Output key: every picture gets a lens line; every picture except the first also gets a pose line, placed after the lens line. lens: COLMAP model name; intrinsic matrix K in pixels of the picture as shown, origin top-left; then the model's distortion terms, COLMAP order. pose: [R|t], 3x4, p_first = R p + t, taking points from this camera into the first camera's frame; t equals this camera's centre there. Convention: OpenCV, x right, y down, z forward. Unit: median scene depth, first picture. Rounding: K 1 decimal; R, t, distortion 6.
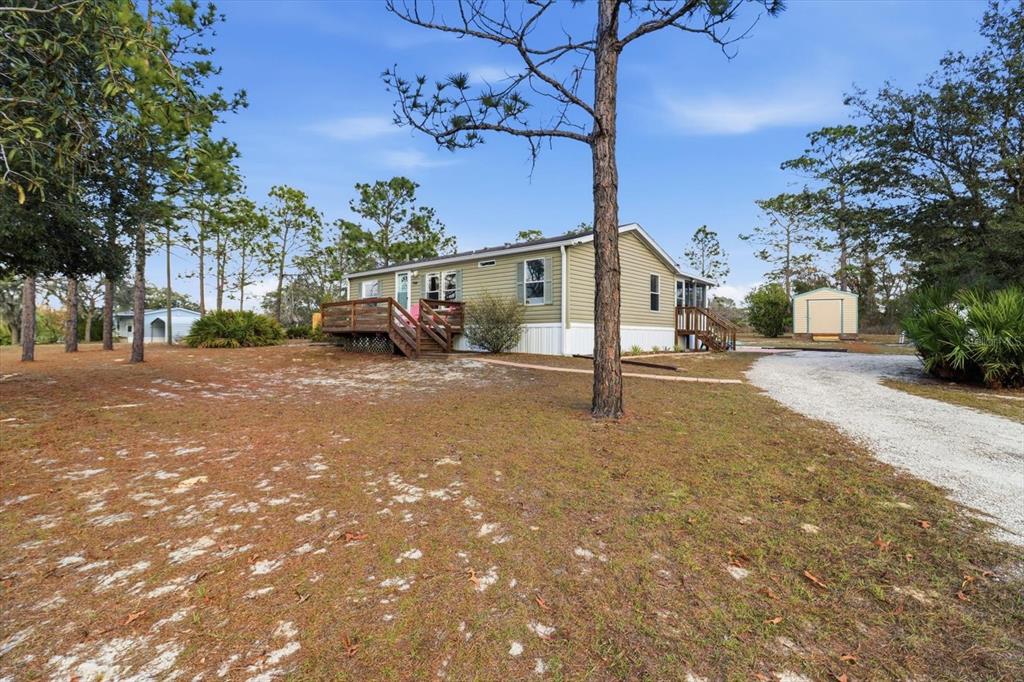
lens RADIAL K [[475.2, 0, 514.9], [0, 475.2, 334.7], [0, 0, 1]] dist [0.001892, -0.013612]
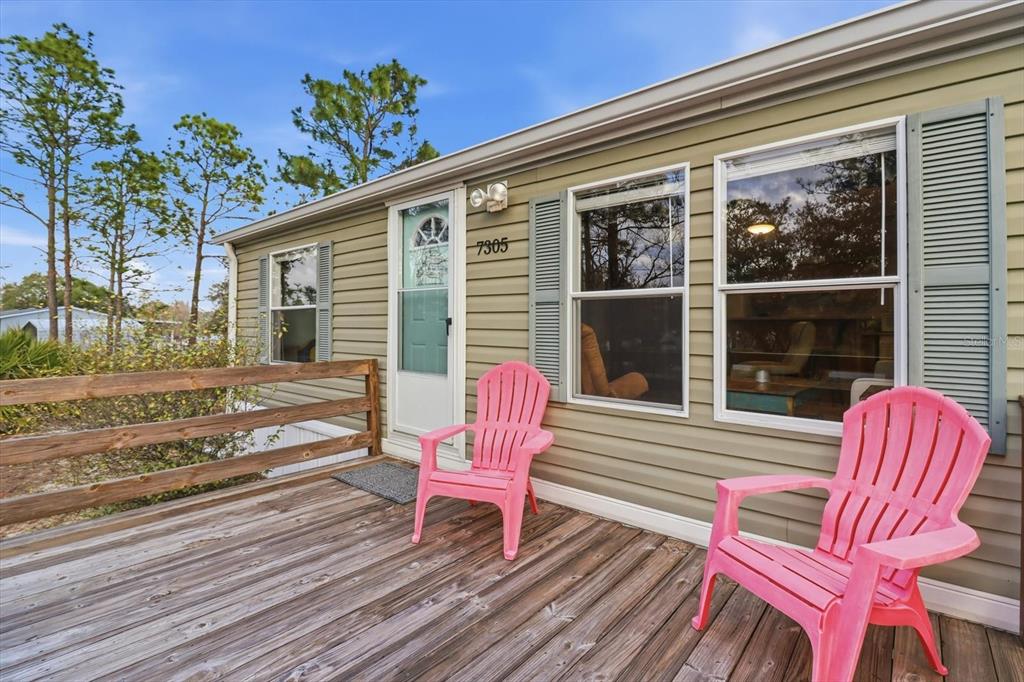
lens RADIAL K [[474.1, 0, 514.2], [0, 474.1, 327.5], [0, 0, 1]] dist [-0.001256, -0.013090]
pose [[0.999536, -0.005252, 0.030000, -0.192974], [0.005015, 0.999956, 0.007953, -0.071767], [-0.030040, -0.007799, 0.999518, 0.751788]]
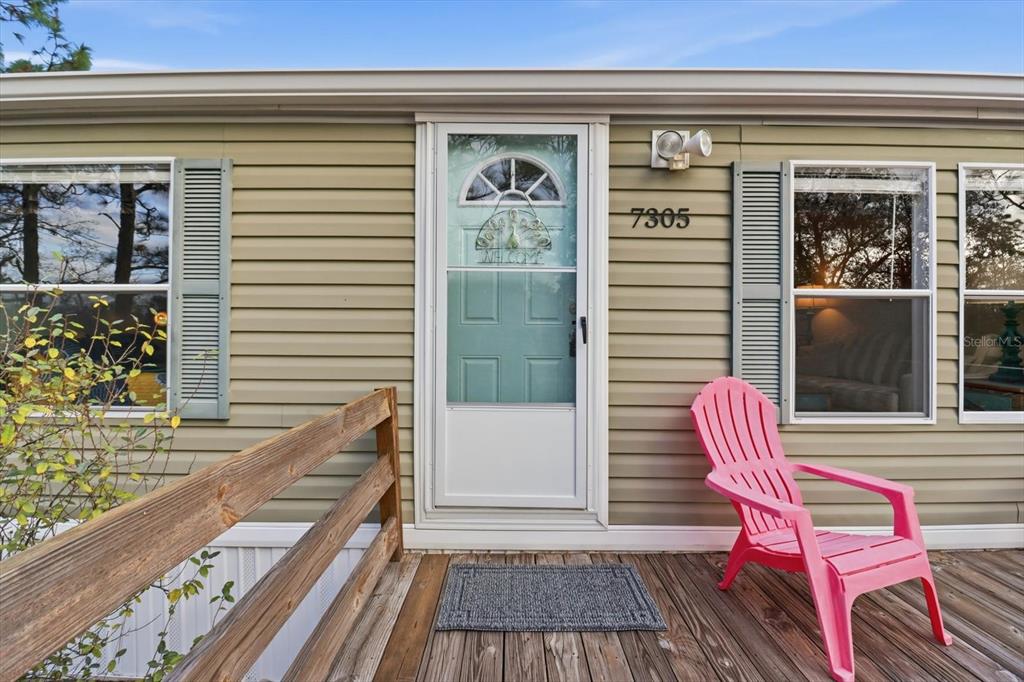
lens RADIAL K [[480.1, 0, 514.4], [0, 480.1, 329.3], [0, 0, 1]] dist [0.010052, -0.017221]
pose [[0.747908, -0.004291, 0.663789, -0.312332], [-0.001905, 0.999961, 0.008610, -0.071968], [-0.663800, -0.007705, 0.747870, 0.860750]]
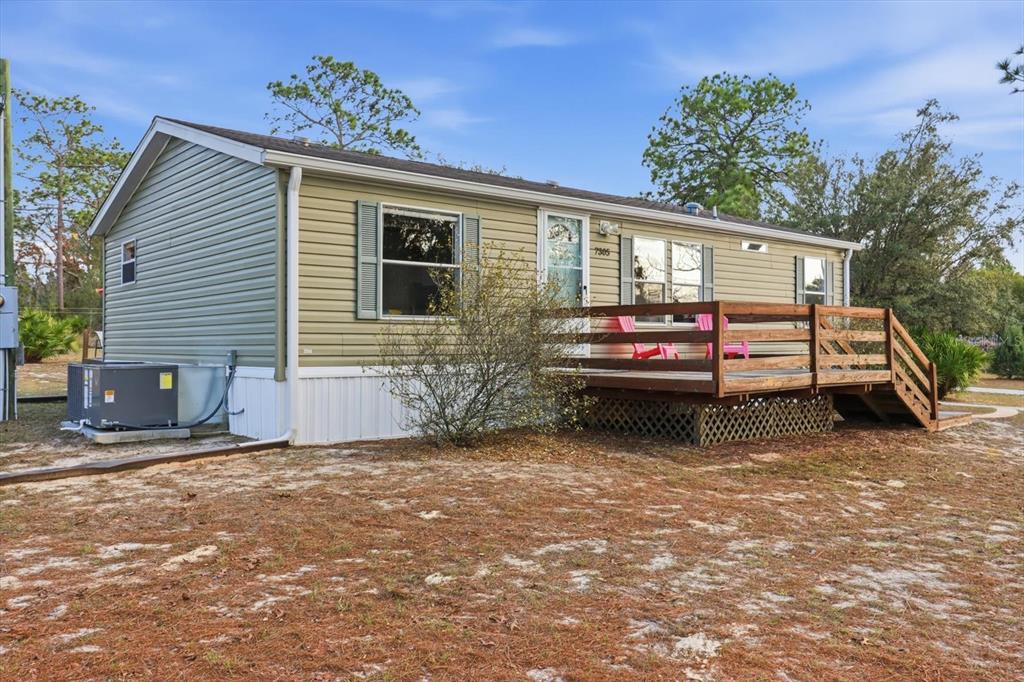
lens RADIAL K [[924.0, 0, 512.0], [0, 924.0, 341.0], [0, 0, 1]] dist [0.006656, -0.155224]
pose [[0.110135, 0.011849, 0.993846, -0.884250], [0.006362, 0.999900, -0.012626, -0.026549], [-0.993896, 0.007713, 0.110049, 0.923999]]
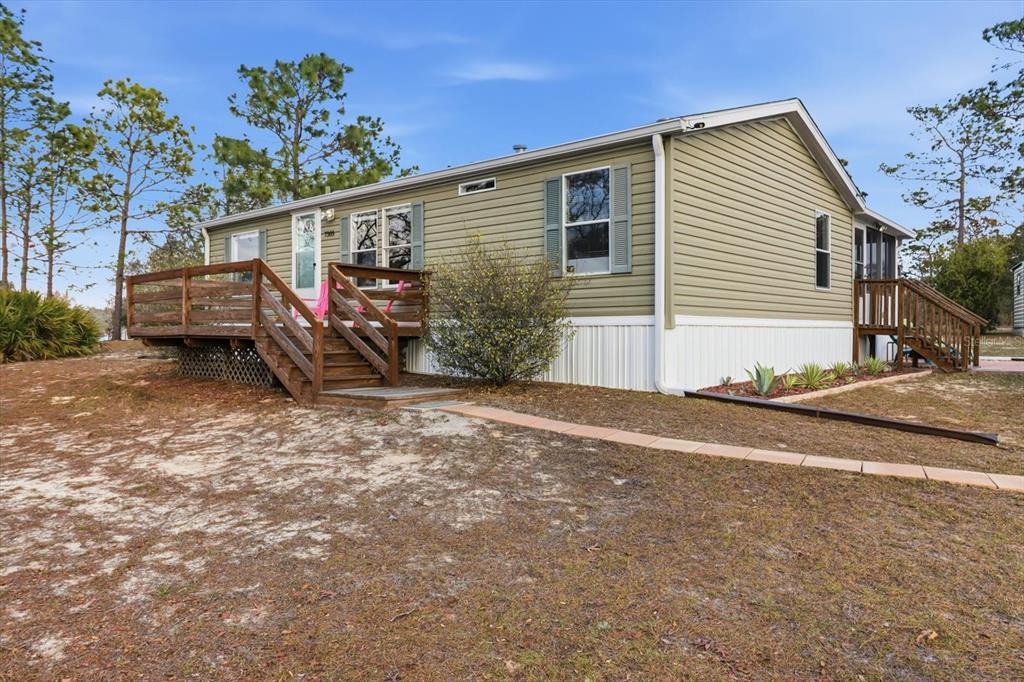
lens RADIAL K [[704.6, 0, 513.5], [0, 704.6, 329.8], [0, 0, 1]] dist [0.003324, 0.000453]
pose [[0.999978, -0.005780, 0.003313, -0.021719], [0.005765, 0.999973, 0.004590, -0.011125], [-0.003339, -0.004571, 0.999984, 0.254560]]
